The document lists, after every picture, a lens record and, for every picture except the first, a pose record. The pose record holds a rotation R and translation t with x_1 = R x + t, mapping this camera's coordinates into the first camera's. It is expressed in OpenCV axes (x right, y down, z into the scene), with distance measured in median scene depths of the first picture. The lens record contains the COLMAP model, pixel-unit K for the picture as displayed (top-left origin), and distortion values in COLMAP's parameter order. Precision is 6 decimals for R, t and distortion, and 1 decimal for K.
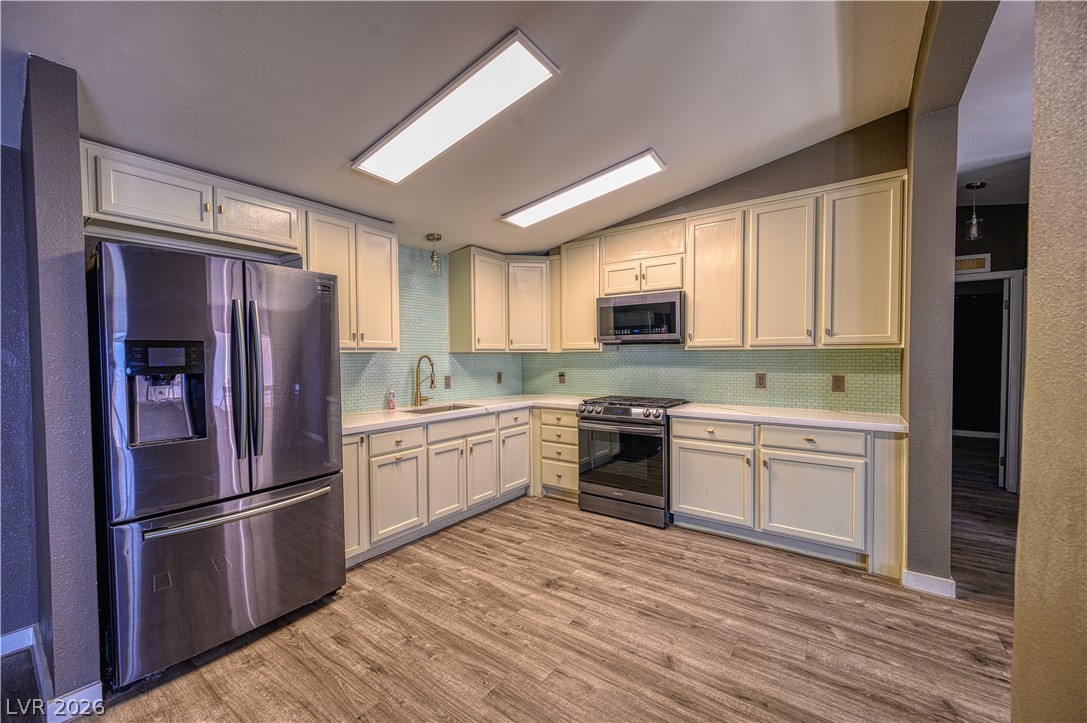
lens RADIAL K [[428.1, 0, 545.2], [0, 428.1, 363.9], [0, 0, 1]] dist [-0.000231, 0.000146]
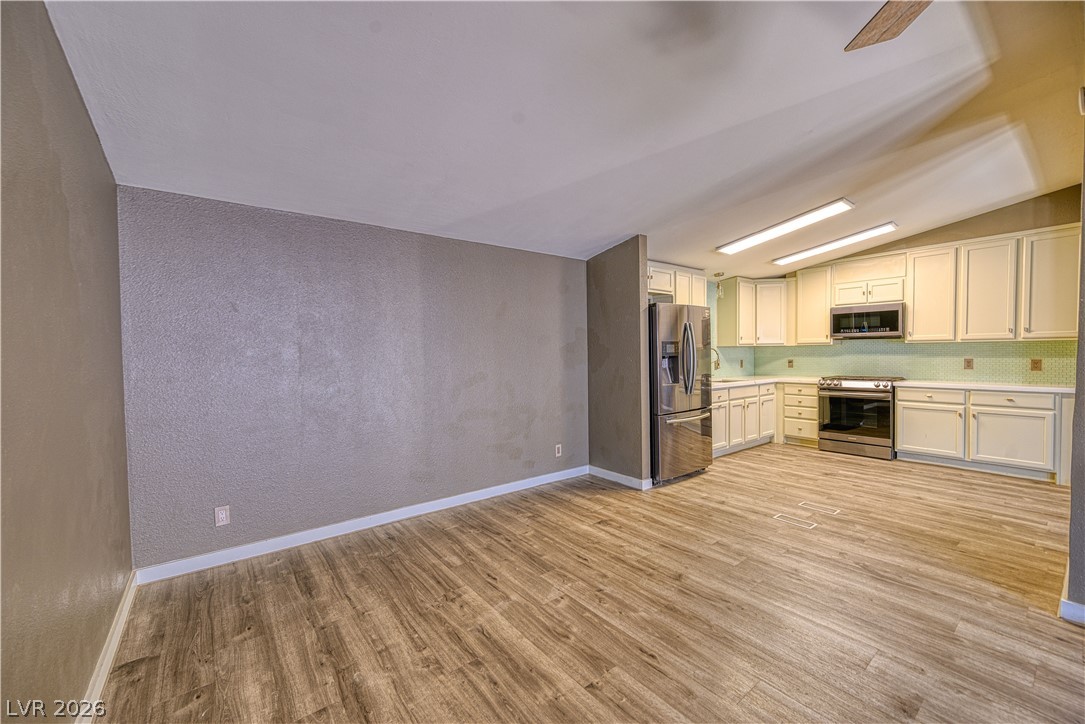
lens RADIAL K [[432.3, 0, 550.2], [0, 432.3, 363.6], [0, 0, 1]] dist [0.000236, -0.000418]
pose [[0.962124, 0.000947, -0.272609, -0.509108], [0.001909, 0.999946, 0.010211, 0.024770], [0.272604, -0.010345, 0.962071, -0.874394]]
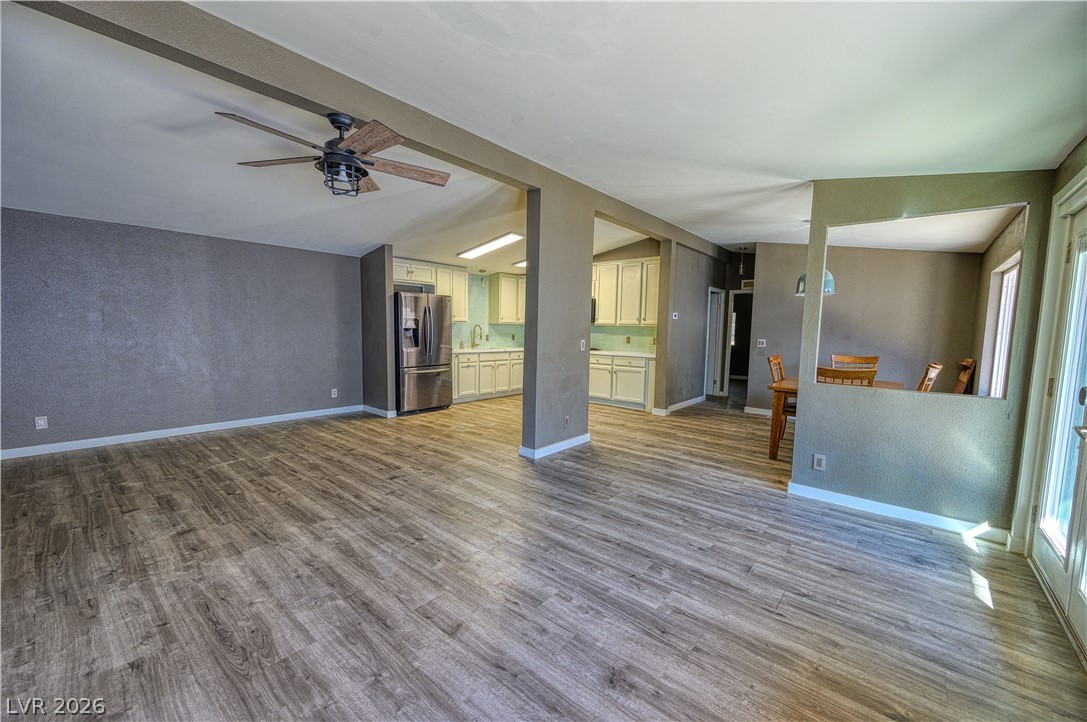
lens RADIAL K [[428.1, 0, 546.3], [0, 428.1, 363.8], [0, 0, 1]] dist [-0.000231, 0.000146]
pose [[0.996886, 0.031672, -0.072210, 0.286108], [-0.026962, 0.997502, 0.065295, 0.033422], [0.074098, -0.063145, 0.995250, -1.424062]]
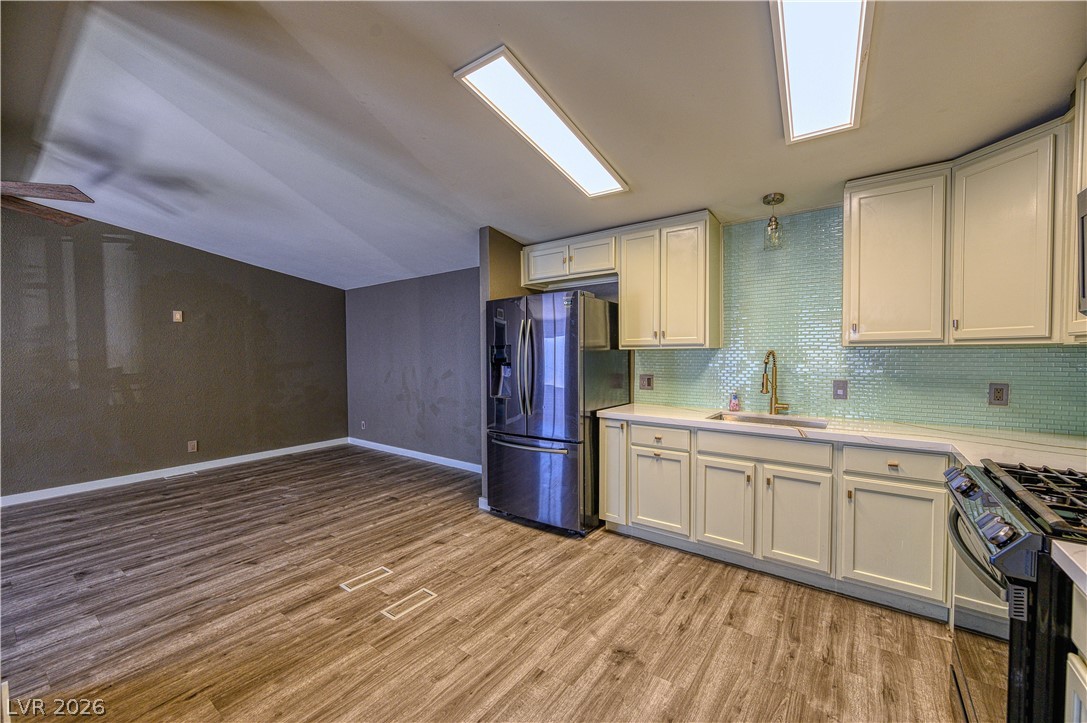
lens RADIAL K [[428.1, 0, 545.3], [0, 428.1, 365.0], [0, 0, 1]] dist [-0.000231, 0.000146]
pose [[-0.009877, 0.034932, -0.999341, 0.629376], [-0.012203, 0.999311, 0.035052, -0.020668], [0.999877, 0.012541, -0.009444, 0.716864]]
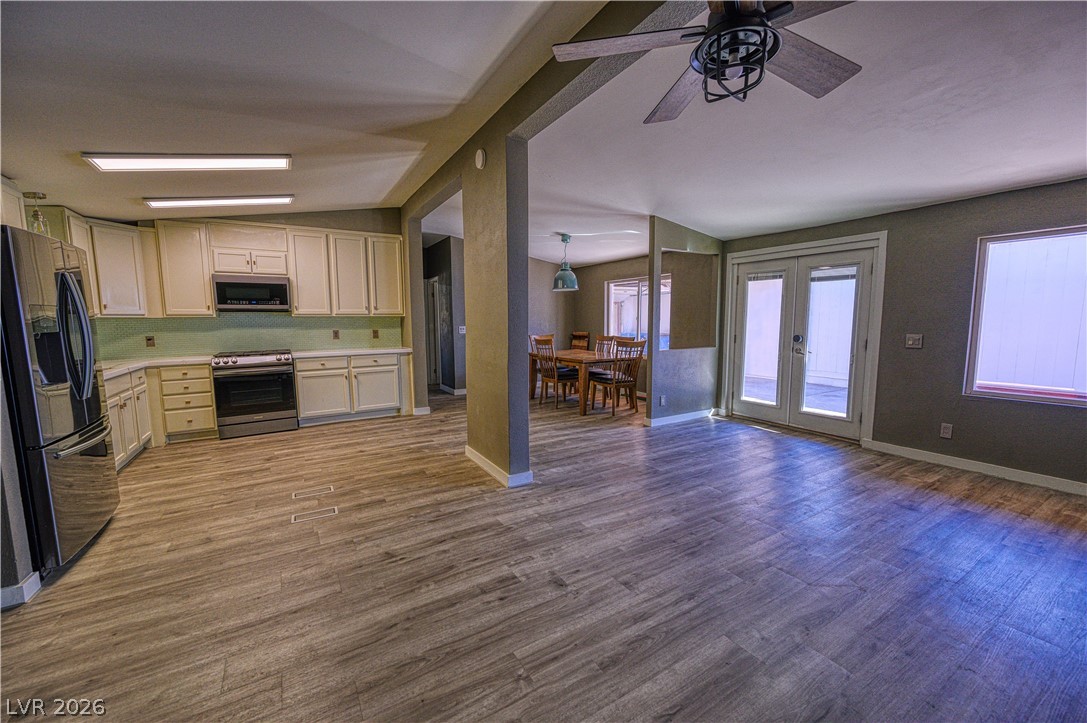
lens RADIAL K [[428.1, 0, 544.2], [0, 428.1, 365.2], [0, 0, 1]] dist [-0.000231, 0.000146]
pose [[0.389962, -0.097116, 0.915695, -0.865289], [0.024811, 0.995170, 0.094979, 0.021579], [-0.920497, -0.014319, 0.390488, -0.499815]]
